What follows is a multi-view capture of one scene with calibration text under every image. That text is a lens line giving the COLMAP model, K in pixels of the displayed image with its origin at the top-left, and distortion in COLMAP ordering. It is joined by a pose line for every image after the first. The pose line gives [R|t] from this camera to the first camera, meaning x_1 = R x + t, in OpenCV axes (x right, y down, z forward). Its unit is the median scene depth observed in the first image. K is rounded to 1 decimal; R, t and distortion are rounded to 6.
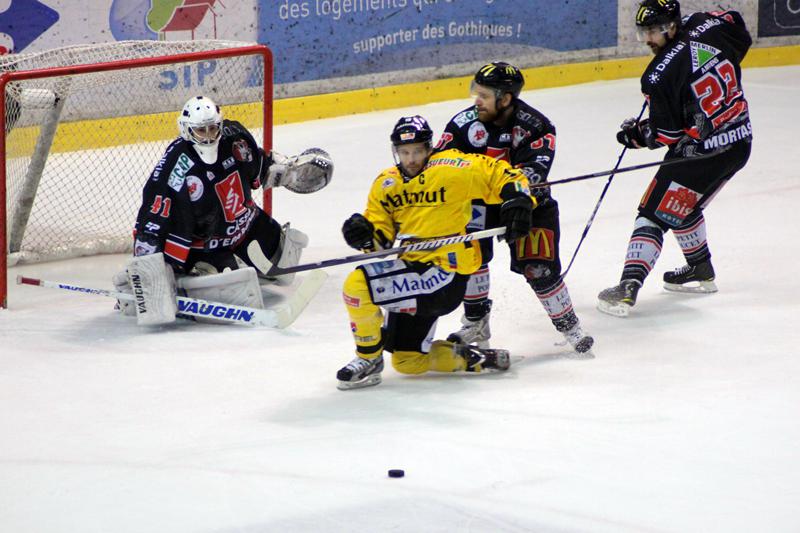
lens RADIAL K [[5648.7, 0, 403.6], [0, 5648.7, 320.4], [0, 0, 1]] dist [1.556493, 0.000000]
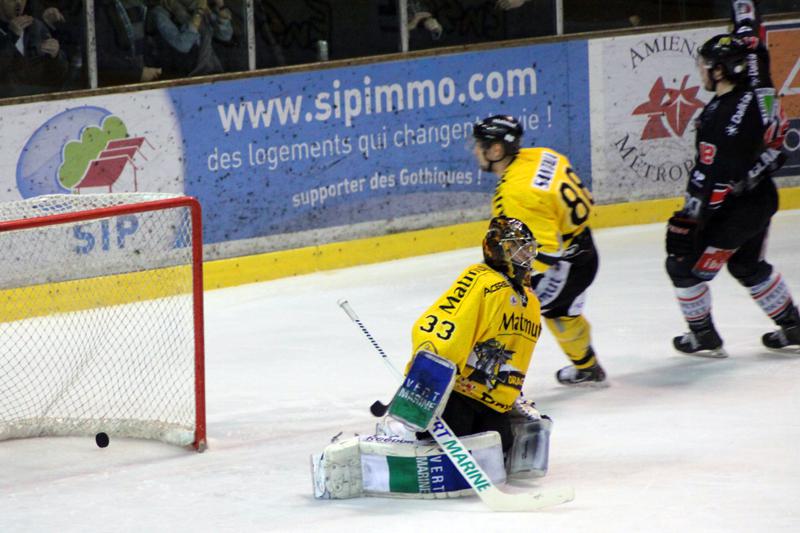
lens RADIAL K [[5648.7, 0, 355.1], [0, 5648.7, 293.4], [0, 0, 1]] dist [1.556493, 0.000000]
pose [[0.999689, -0.024622, 0.003839, -0.002800], [0.024727, 0.999239, -0.030150, -0.006738], [-0.003094, 0.030236, 0.999538, 0.117466]]
